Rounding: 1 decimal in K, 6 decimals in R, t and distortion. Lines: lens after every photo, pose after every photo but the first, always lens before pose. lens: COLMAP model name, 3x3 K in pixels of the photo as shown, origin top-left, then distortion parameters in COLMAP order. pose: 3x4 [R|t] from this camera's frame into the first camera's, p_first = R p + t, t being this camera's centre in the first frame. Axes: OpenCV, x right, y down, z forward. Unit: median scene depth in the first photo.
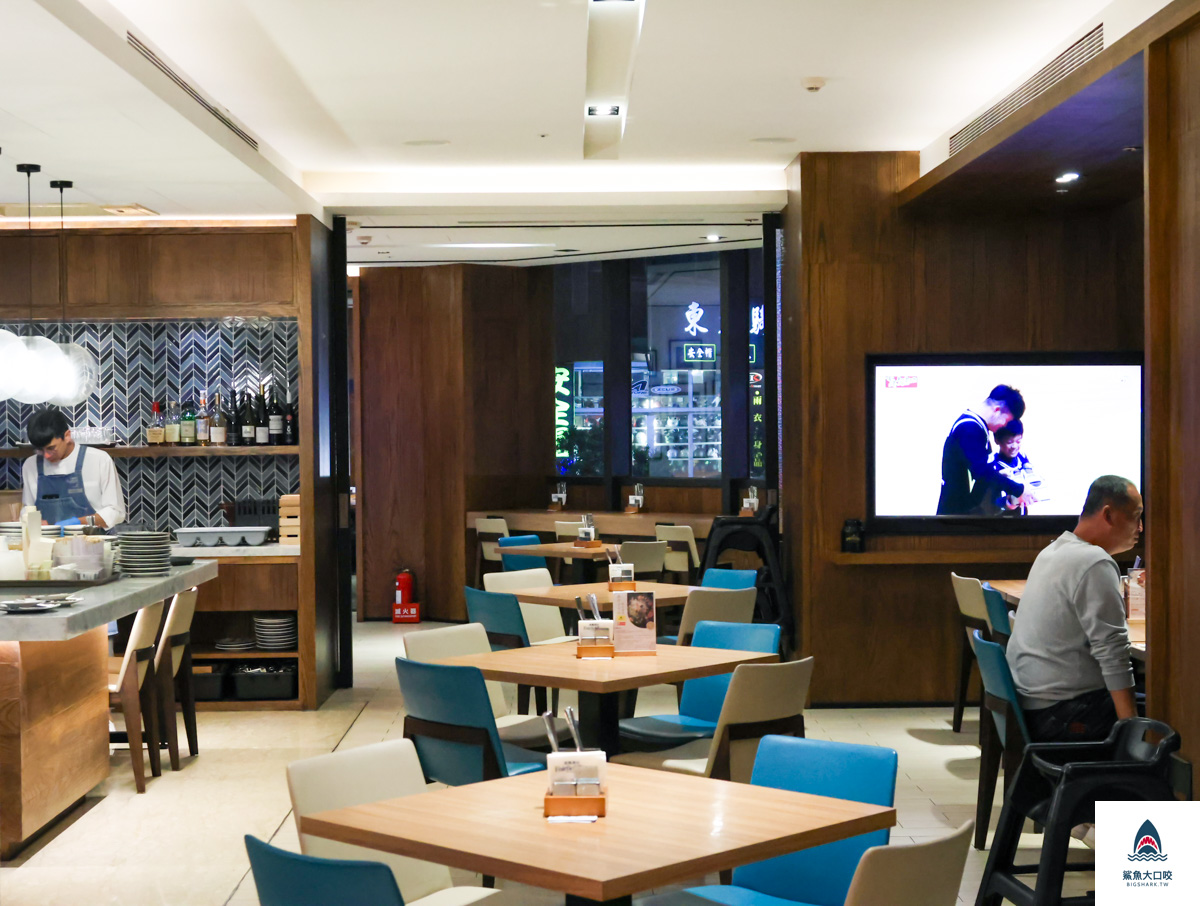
lens RADIAL K [[1751.5, 0, 600.0], [0, 1751.5, 453.0], [0, 0, 1]] dist [0.001613, -0.000578]
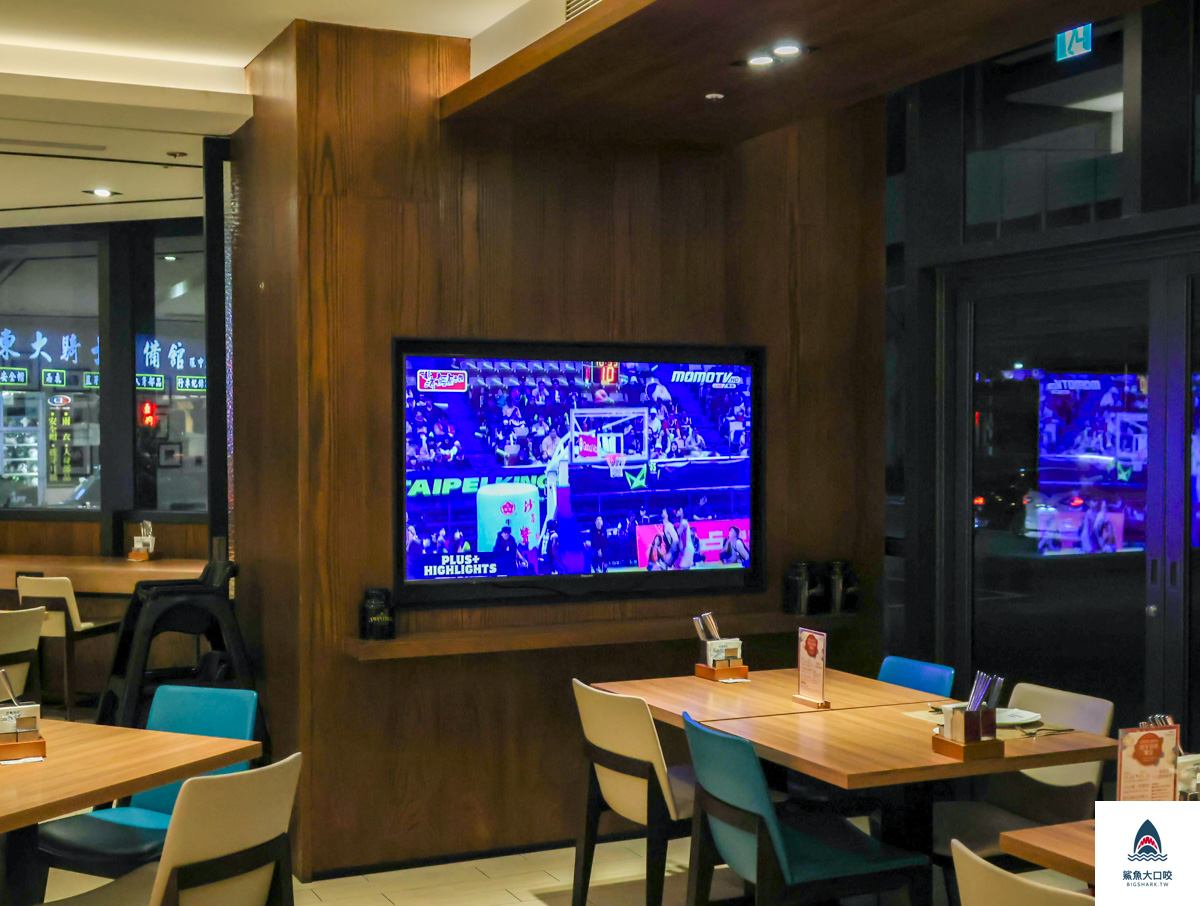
lens RADIAL K [[1539.6, 0, 599.5], [0, 1539.6, 475.0], [0, 0, 1]] dist [-0.017601, 0.020817]
pose [[0.912639, -0.001107, 0.408766, -0.014804], [-0.000281, 0.999994, 0.003335, -0.006287], [-0.408767, -0.003158, 0.912633, 0.437298]]
